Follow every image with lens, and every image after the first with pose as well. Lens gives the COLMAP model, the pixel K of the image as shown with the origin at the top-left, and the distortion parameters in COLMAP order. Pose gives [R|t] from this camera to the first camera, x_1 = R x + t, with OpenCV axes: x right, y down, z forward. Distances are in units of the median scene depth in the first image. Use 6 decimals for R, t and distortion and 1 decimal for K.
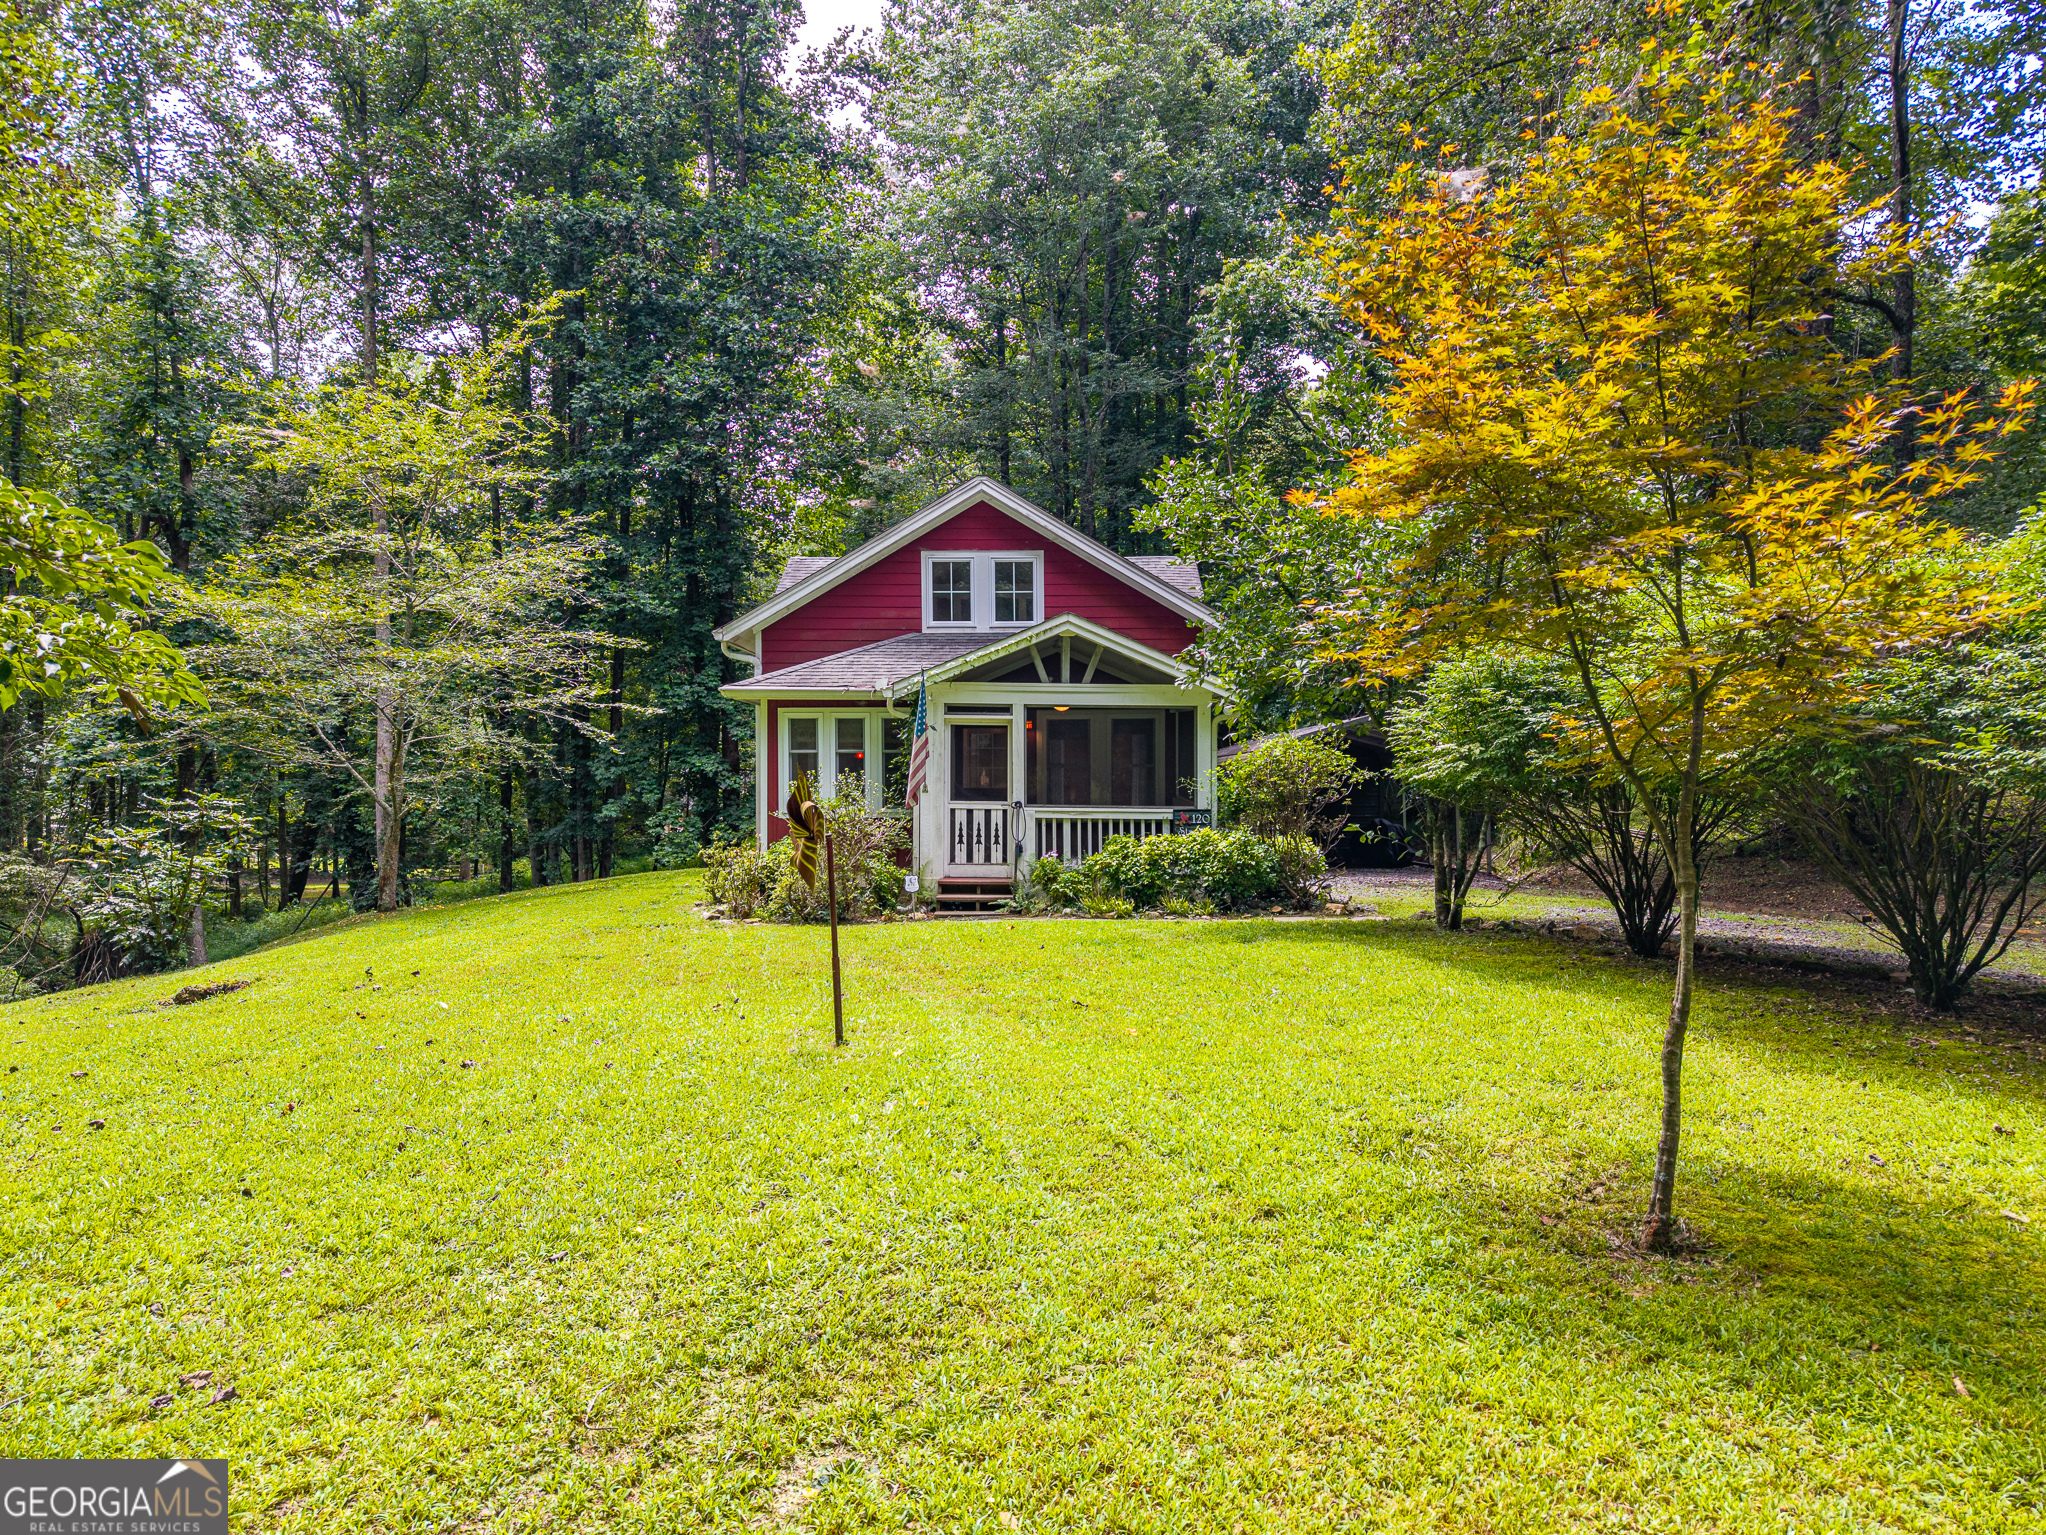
lens RADIAL K [[1402.0, 0, 1025.7], [0, 1402.0, 778.8], [0, 0, 1]] dist [0.053675, -0.001915]
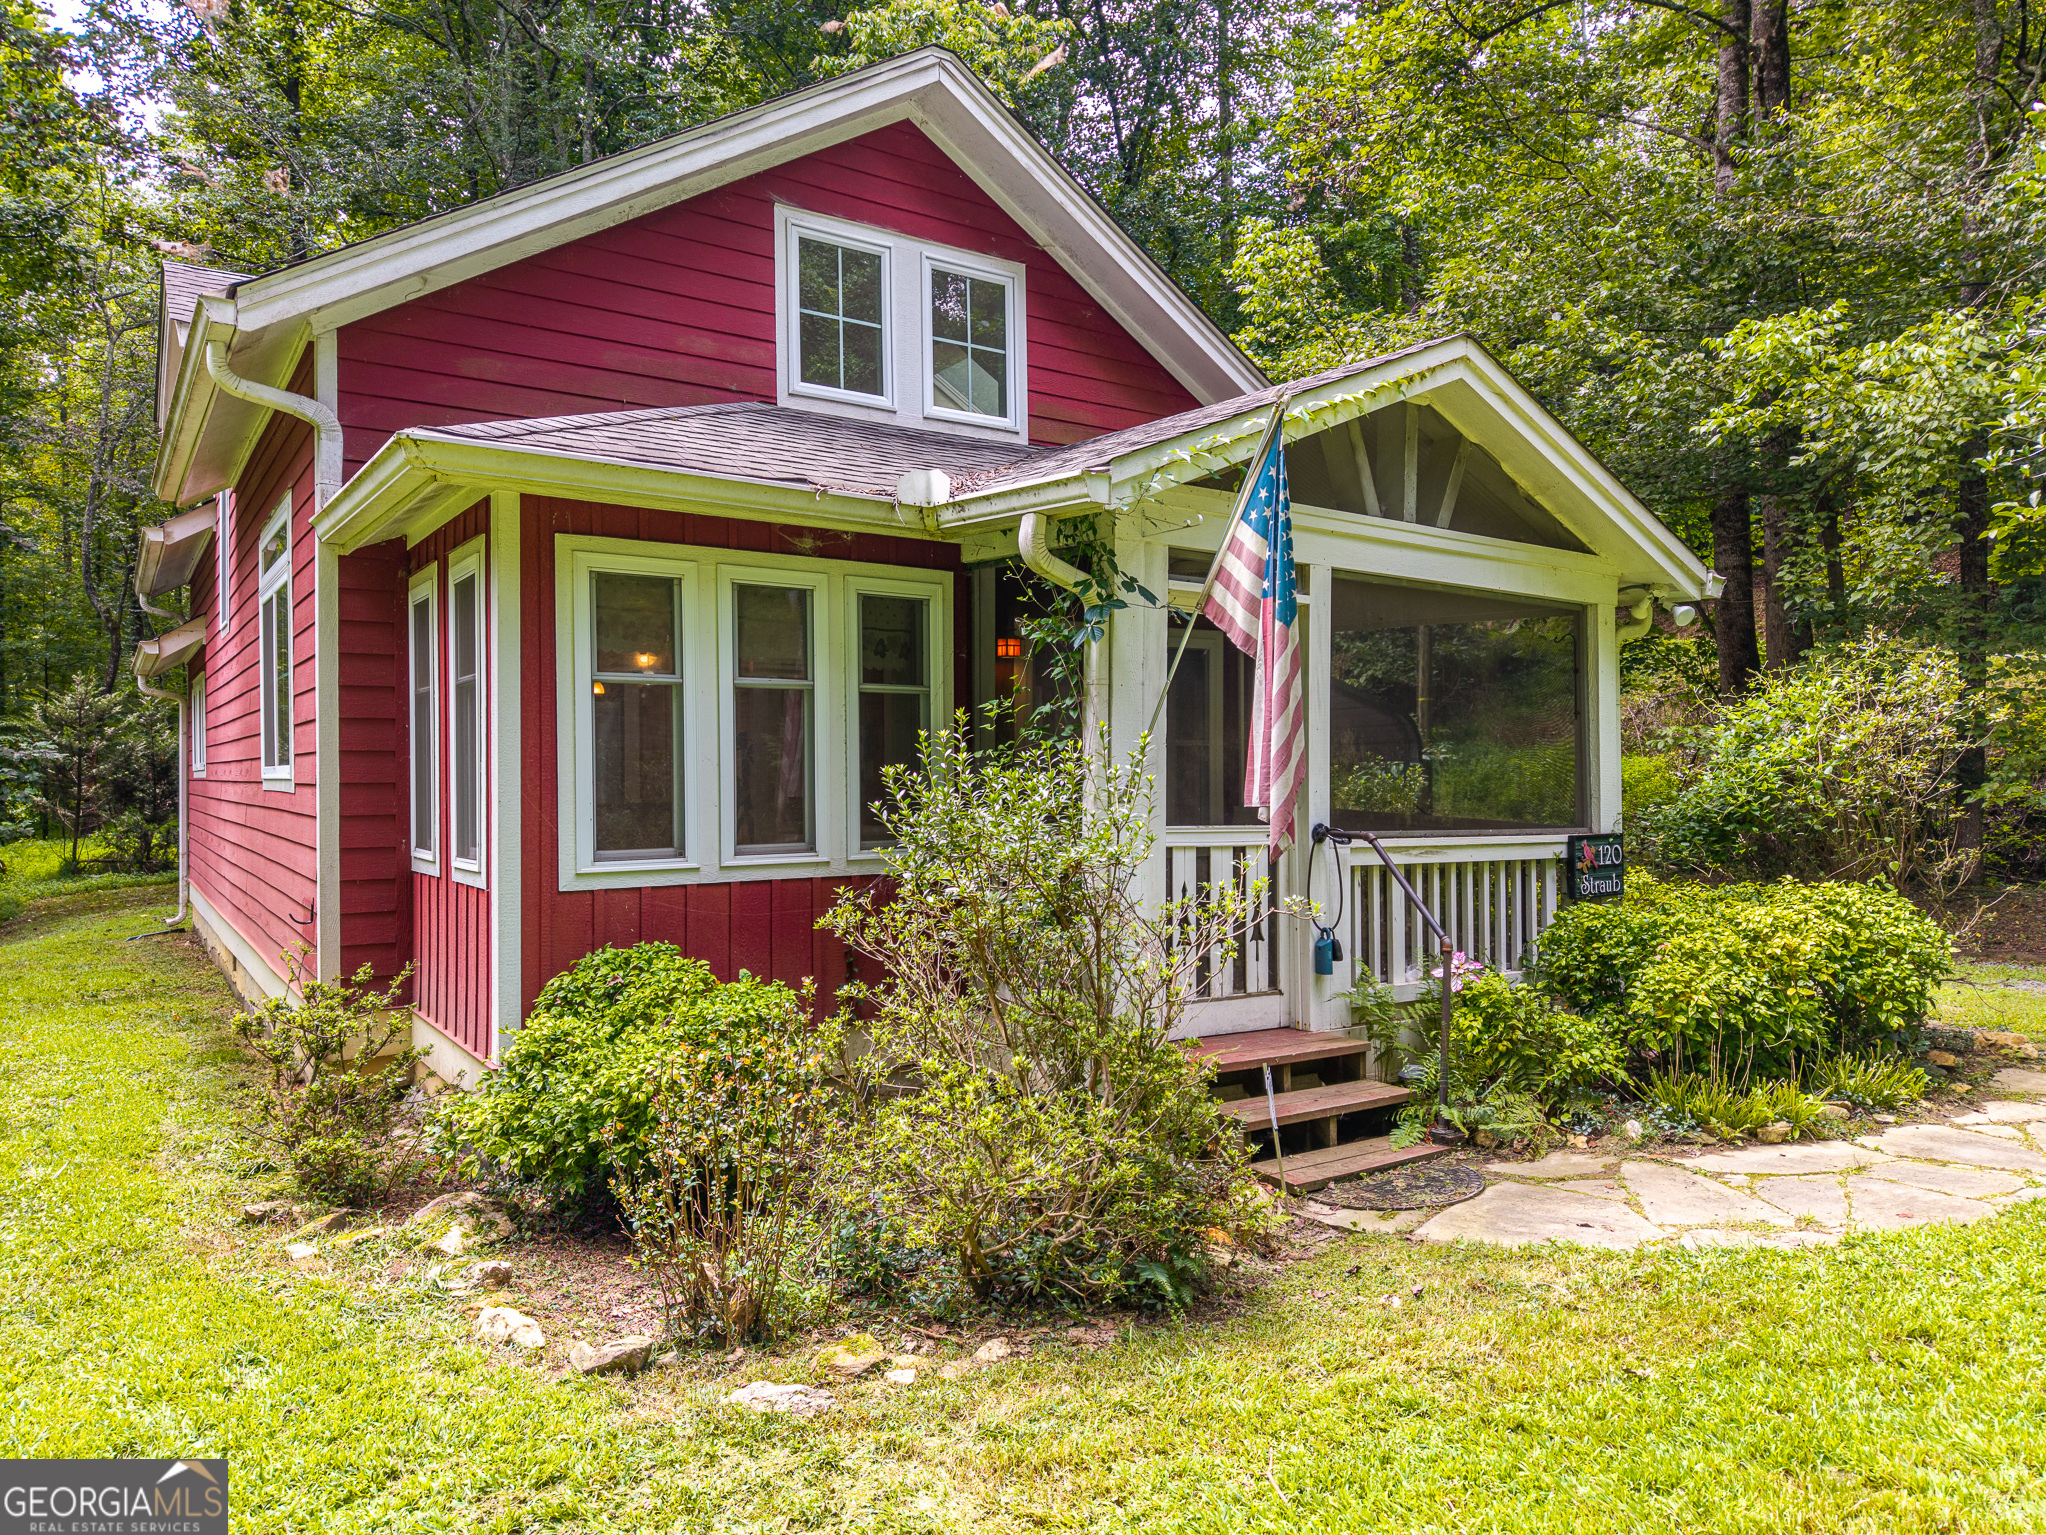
lens RADIAL K [[1402.0, 0, 1019.0], [0, 1402.0, 758.5], [0, 0, 1]] dist [0.053675, -0.001915]
pose [[0.824454, 0.008070, 0.565871, -0.279915], [0.002183, 0.999846, -0.017440, 0.004716], [-0.565925, 0.015613, 0.824309, 0.718700]]
